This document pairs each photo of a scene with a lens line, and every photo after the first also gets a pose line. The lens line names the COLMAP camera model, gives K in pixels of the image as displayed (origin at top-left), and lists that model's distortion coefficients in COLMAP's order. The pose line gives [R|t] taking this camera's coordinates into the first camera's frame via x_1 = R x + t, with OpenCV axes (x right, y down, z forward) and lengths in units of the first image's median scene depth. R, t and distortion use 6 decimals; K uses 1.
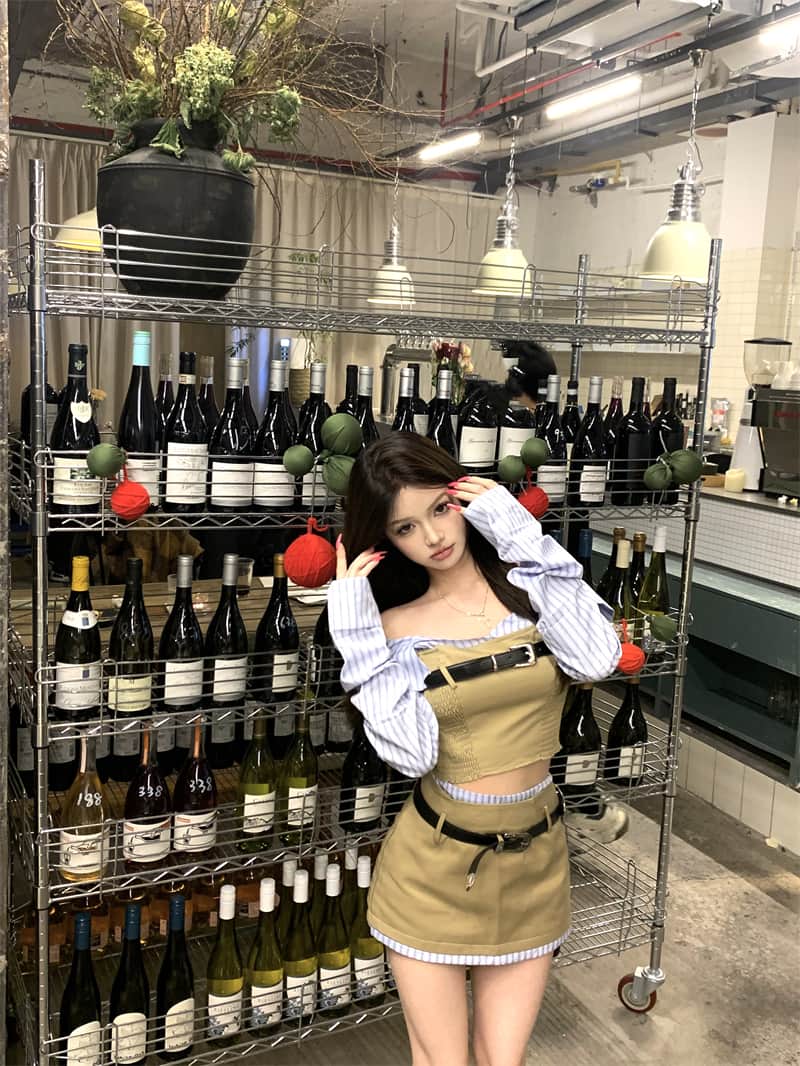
lens RADIAL K [[1072.1, 0, 397.2], [0, 1072.1, 536.9], [0, 0, 1]] dist [-0.014995, 0.000000]
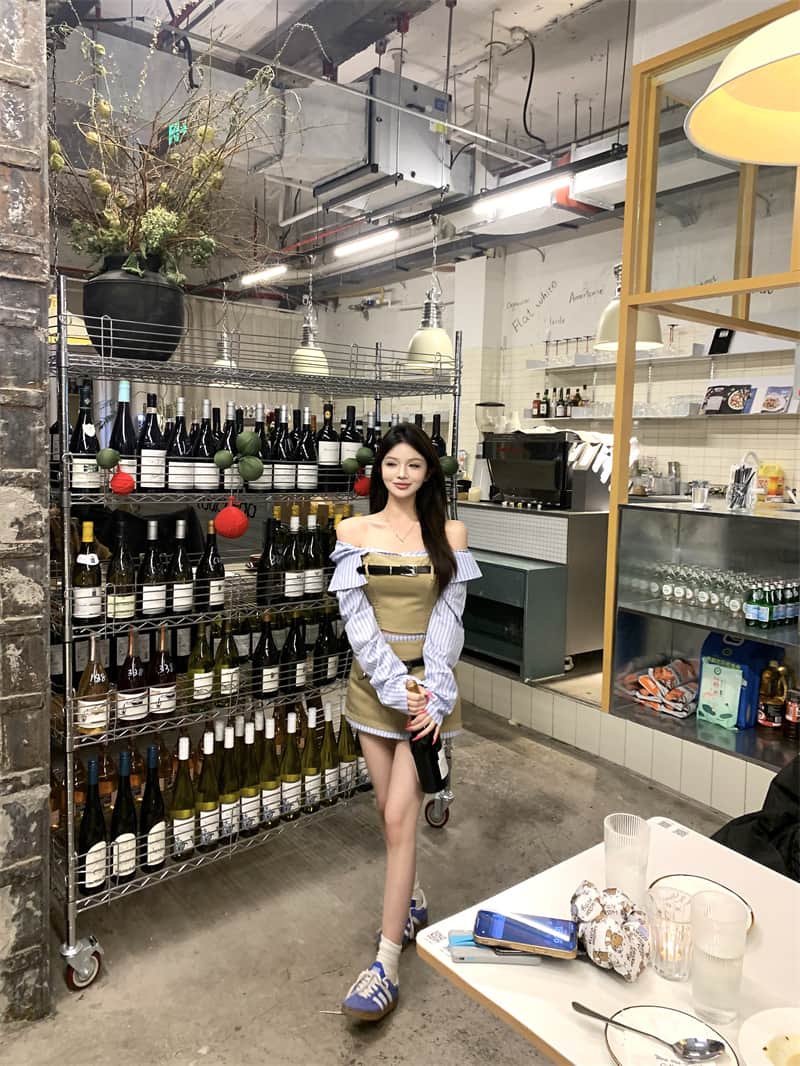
lens RADIAL K [[803.4, 0, 402.7], [0, 803.4, 529.5], [0, 0, 1]] dist [0.007008, -0.043314]
pose [[0.975286, -0.046895, 0.215911, -0.085469], [0.056665, 0.997620, -0.039280, 0.089433], [-0.213556, 0.050544, 0.975623, -0.229931]]
